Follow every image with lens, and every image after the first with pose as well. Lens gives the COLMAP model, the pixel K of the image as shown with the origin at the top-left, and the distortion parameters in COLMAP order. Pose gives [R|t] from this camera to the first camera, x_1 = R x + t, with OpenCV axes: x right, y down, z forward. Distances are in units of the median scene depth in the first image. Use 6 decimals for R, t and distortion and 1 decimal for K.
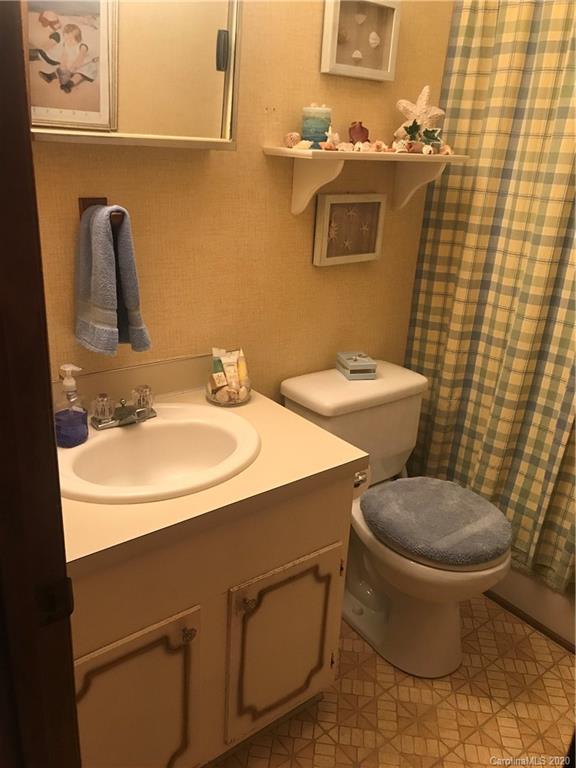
lens RADIAL K [[641.6, 0, 281.2], [0, 641.6, 386.9], [0, 0, 1]] dist [0.036224, -0.039086]
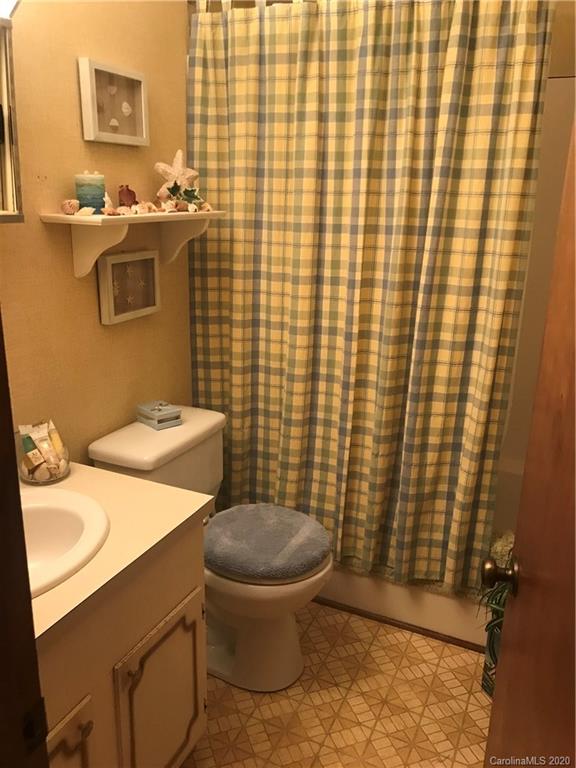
lens RADIAL K [[641.6, 0, 286.2], [0, 641.6, 387.1], [0, 0, 1]] dist [0.036224, -0.039086]
pose [[0.890042, -0.168601, 0.423555, -0.136293], [0.190660, 0.981606, -0.009906, -0.029820], [-0.414094, 0.089572, 0.905816, -0.018770]]
